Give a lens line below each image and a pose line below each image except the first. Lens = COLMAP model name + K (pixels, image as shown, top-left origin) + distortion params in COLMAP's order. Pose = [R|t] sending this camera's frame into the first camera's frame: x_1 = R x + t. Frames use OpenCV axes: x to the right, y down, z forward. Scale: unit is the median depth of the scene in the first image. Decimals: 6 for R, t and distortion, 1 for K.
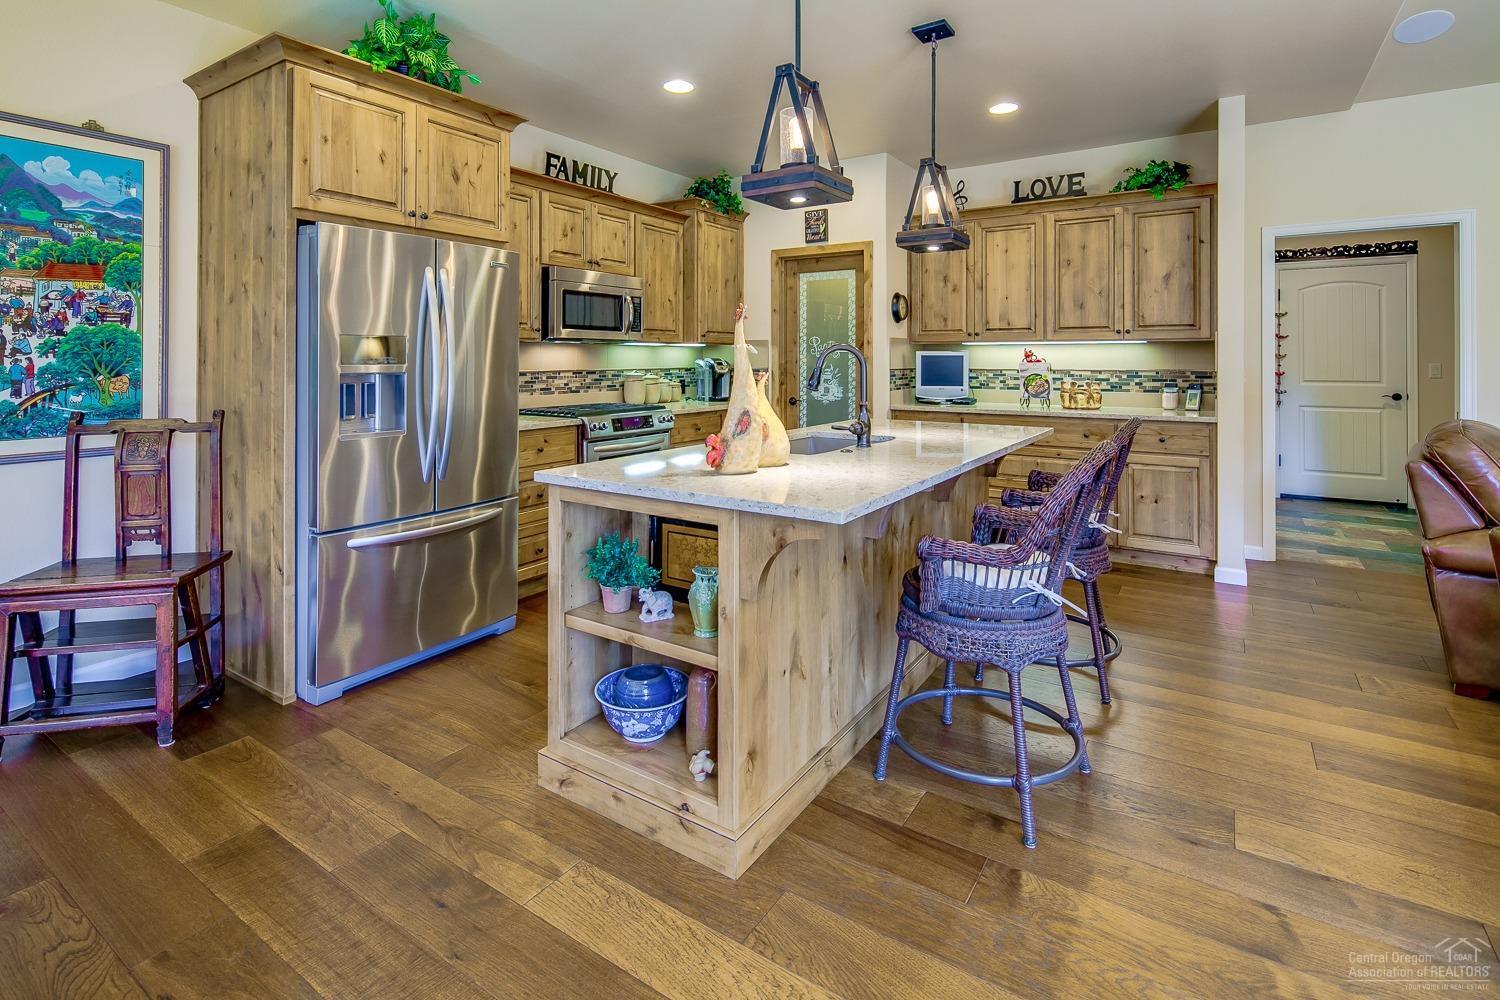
lens RADIAL K [[739.1, 0, 750.0], [0, 739.1, 500.0], [0, 0, 1]] dist [-0.011068, -0.000025]
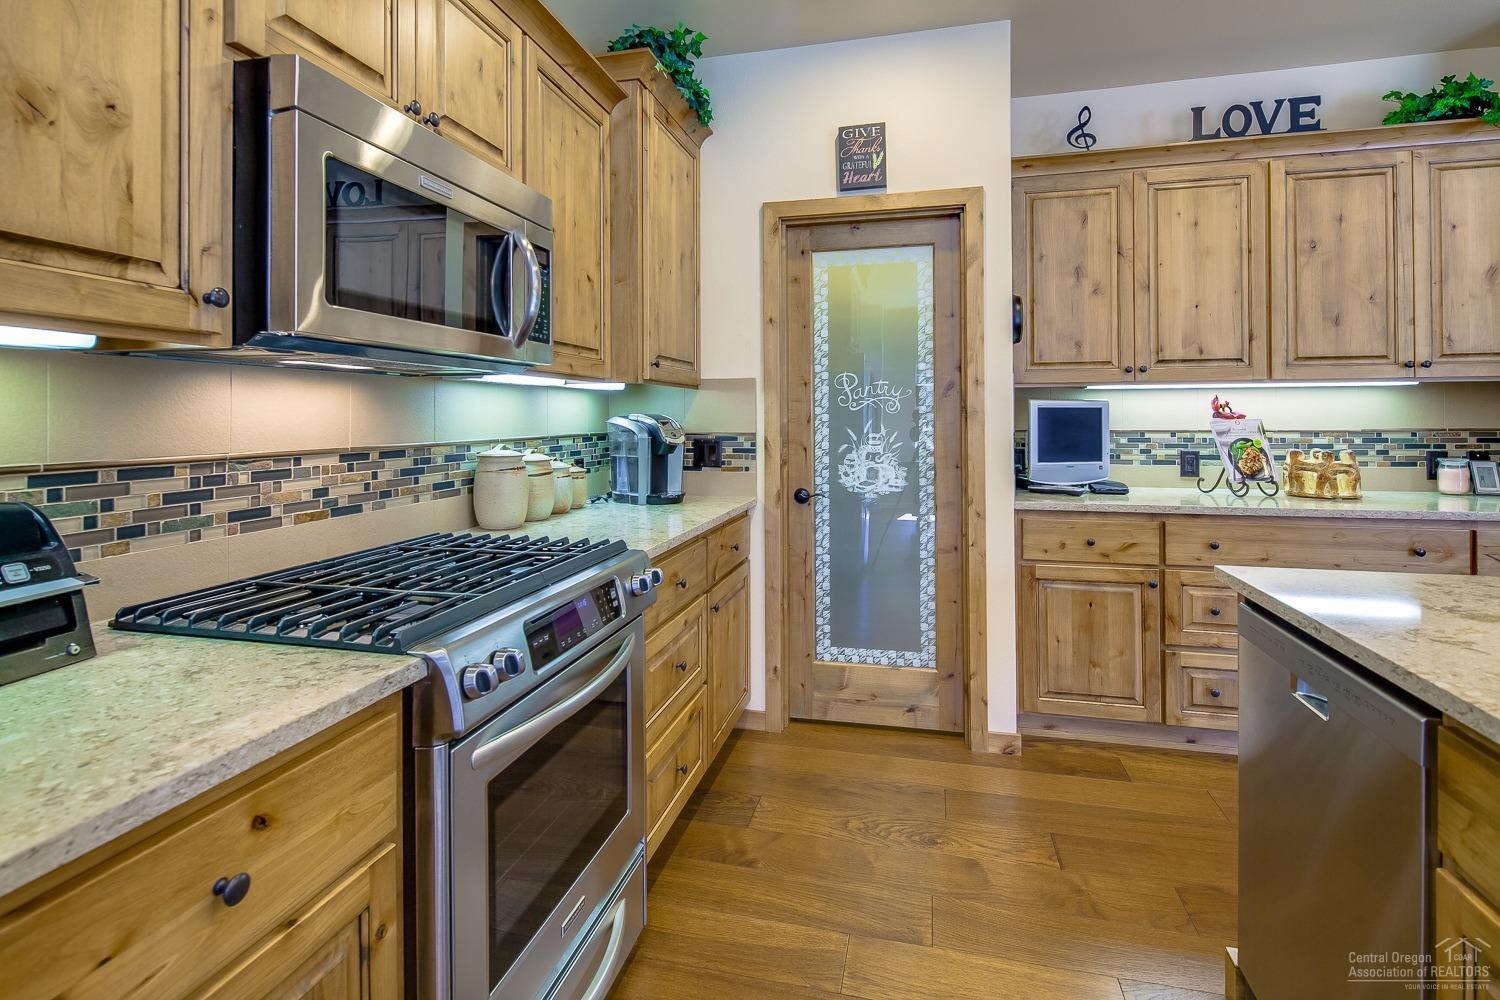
lens RADIAL K [[750.6, 0, 748.3], [0, 750.6, 478.5], [0, 0, 1]] dist [0.000994, -0.000155]
pose [[0.946267, -0.031189, 0.321880, -0.165403], [0.064632, 0.993497, -0.093739, -0.112046], [-0.316863, 0.109506, 0.942129, 0.585025]]
